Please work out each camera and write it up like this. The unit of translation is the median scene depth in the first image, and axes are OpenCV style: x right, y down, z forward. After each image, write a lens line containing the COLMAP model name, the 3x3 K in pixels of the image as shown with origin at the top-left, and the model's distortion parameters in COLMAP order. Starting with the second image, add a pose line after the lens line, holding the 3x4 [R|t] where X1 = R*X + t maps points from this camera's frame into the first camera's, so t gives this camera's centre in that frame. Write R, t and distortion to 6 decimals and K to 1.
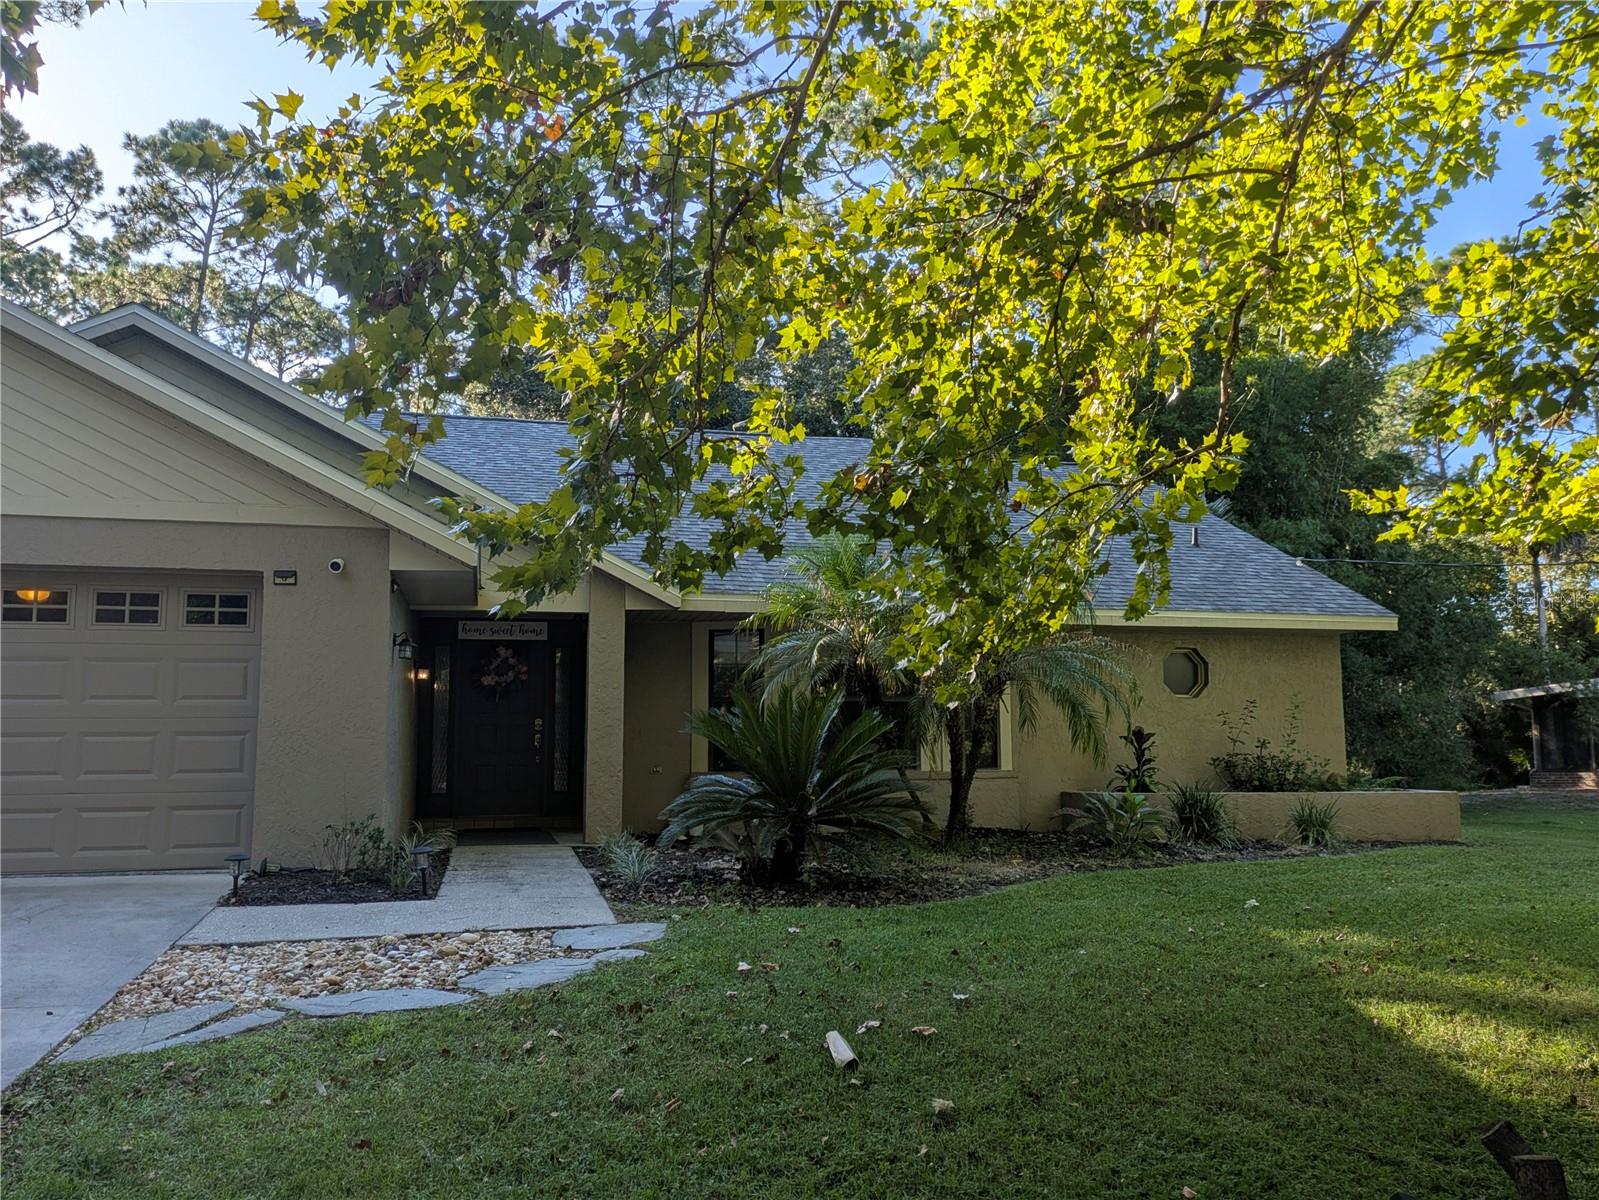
lens RADIAL K [[1273.4, 0, 798.4], [0, 1273.4, 606.3], [0, 0, 1]] dist [0.067847, -0.070907]
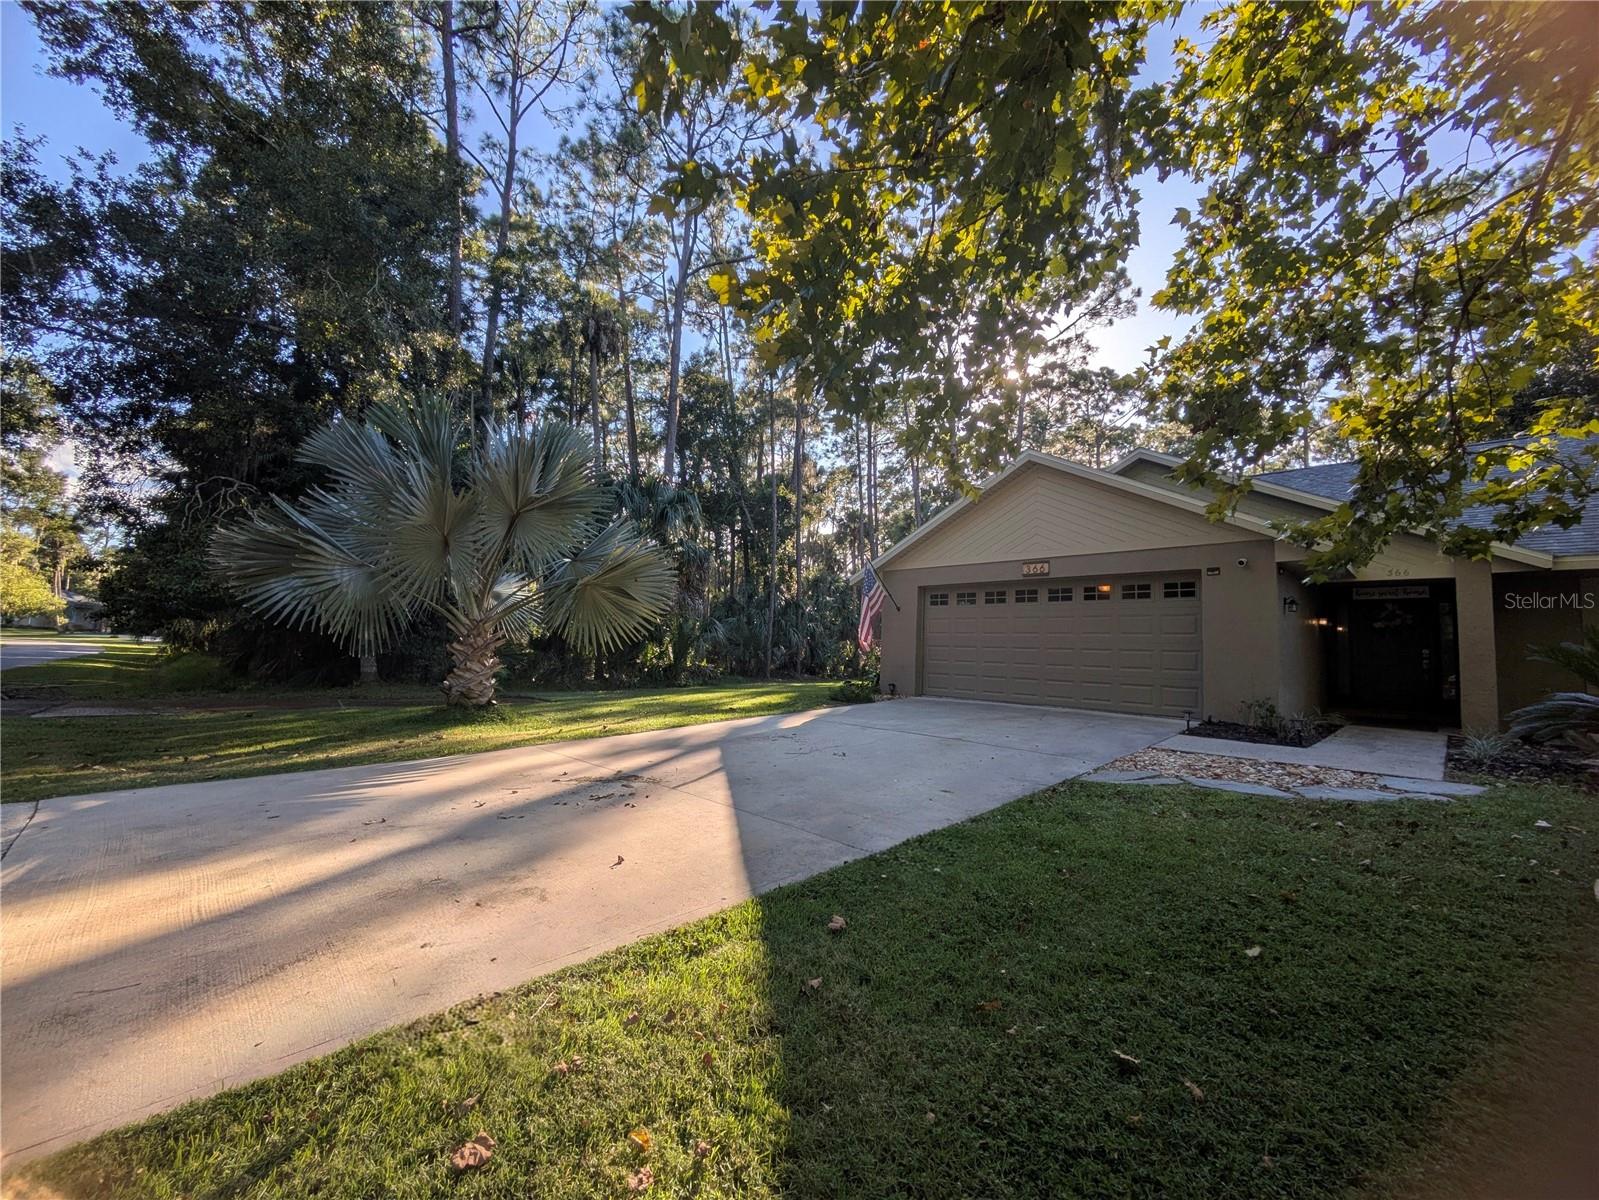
lens RADIAL K [[635.2, 0, 797.4], [0, 635.2, 602.4], [0, 0, 1]] dist [0.001628, 0.000952]
pose [[0.507017, -0.042991, -0.860863, 0.119790], [0.054472, 0.998357, -0.017775, 0.008436], [0.860213, -0.037881, 0.508526, -0.027101]]
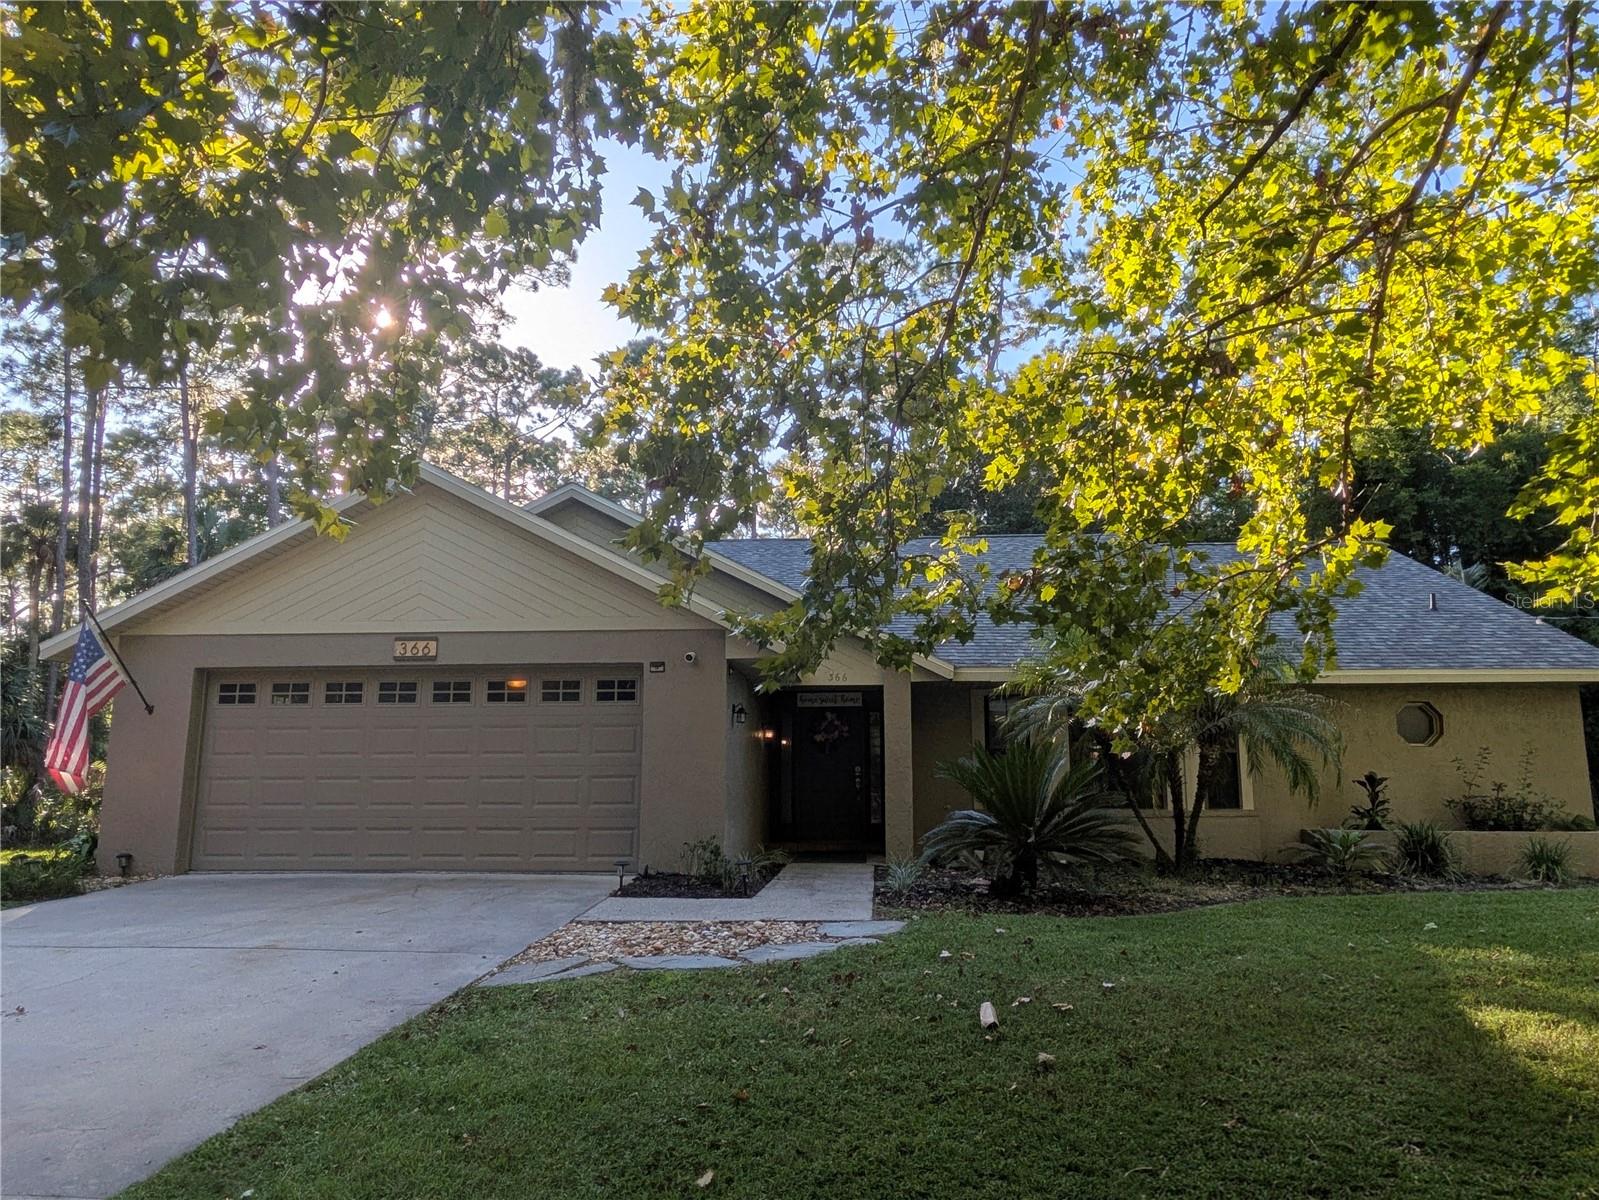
lens RADIAL K [[1040.6, 0, 816.4], [0, 1040.6, 623.9], [0, 0, 1]] dist [-0.003823, -0.000953]
pose [[0.956282, -0.042817, -0.289294, 0.120836], [0.028309, 0.998132, -0.054149, -0.002871], [0.291071, 0.043592, 0.955708, -0.060039]]
